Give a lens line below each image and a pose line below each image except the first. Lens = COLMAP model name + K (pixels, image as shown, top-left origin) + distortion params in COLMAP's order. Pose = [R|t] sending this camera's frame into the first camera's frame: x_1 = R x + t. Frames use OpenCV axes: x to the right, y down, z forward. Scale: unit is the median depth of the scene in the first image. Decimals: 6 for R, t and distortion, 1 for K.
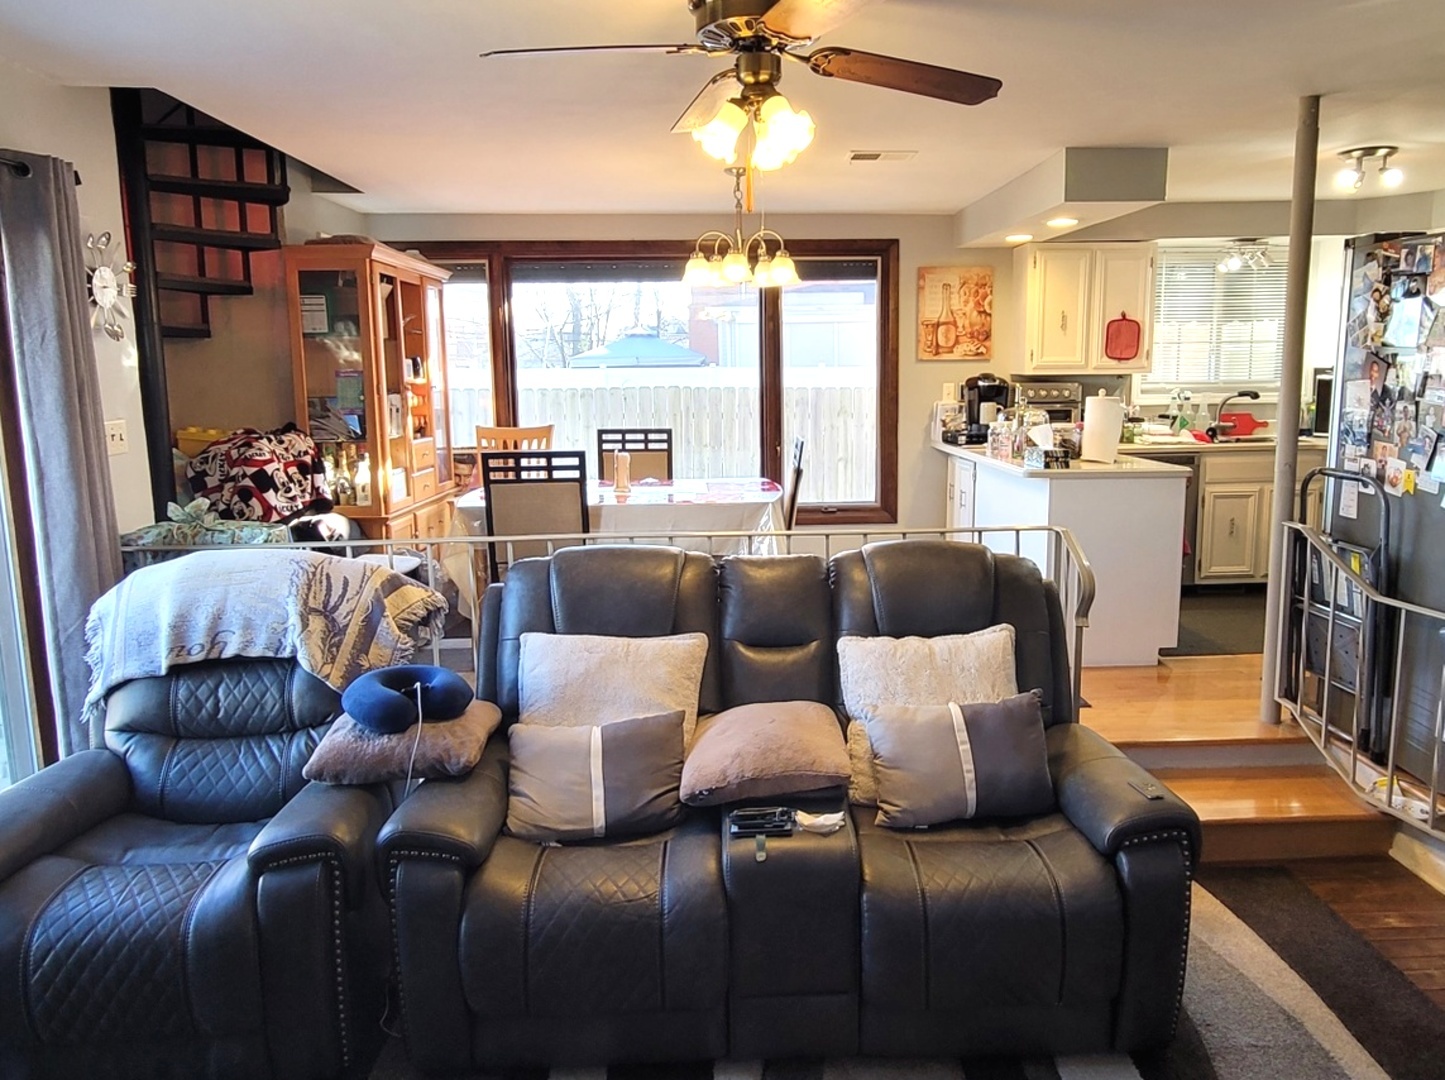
lens RADIAL K [[984.8, 0, 804.8], [0, 984.8, 533.2], [0, 0, 1]] dist [-0.010840, -0.005595]
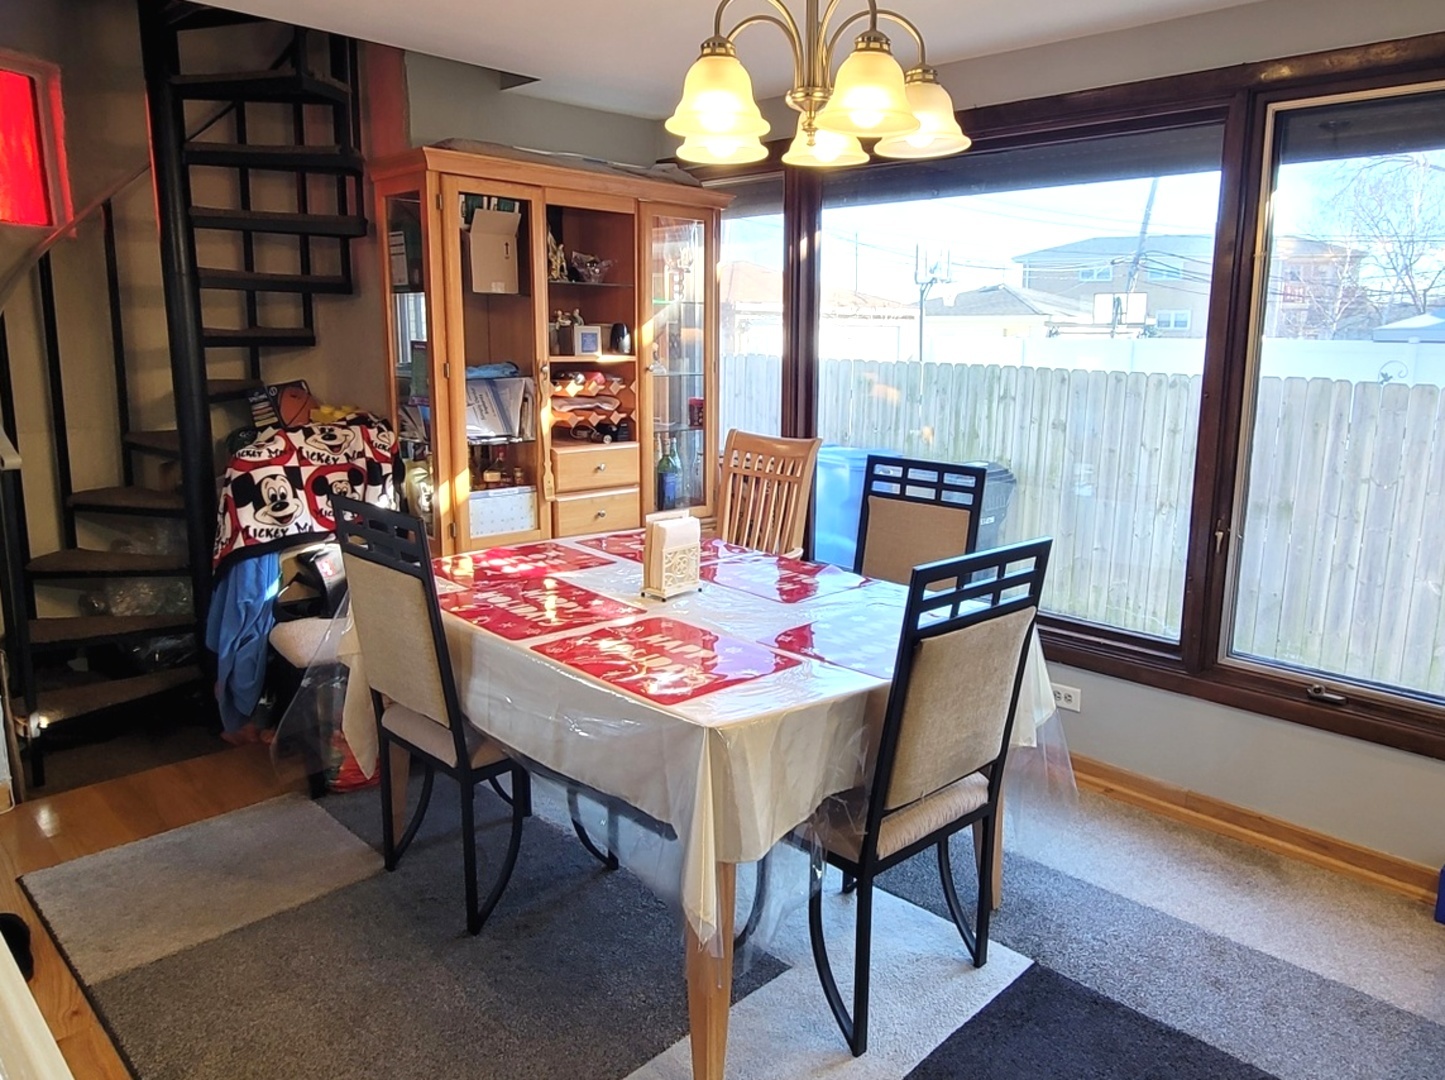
lens RADIAL K [[1035.8, 0, 722.5], [0, 1035.8, 540.0], [0, 0, 1]] dist [0.007391, 0.000731]
pose [[0.664723, 0.165631, -0.728499, 0.230571], [-0.144189, 0.985224, 0.092434, -0.128610], [0.733044, 0.043598, 0.678782, 0.682450]]
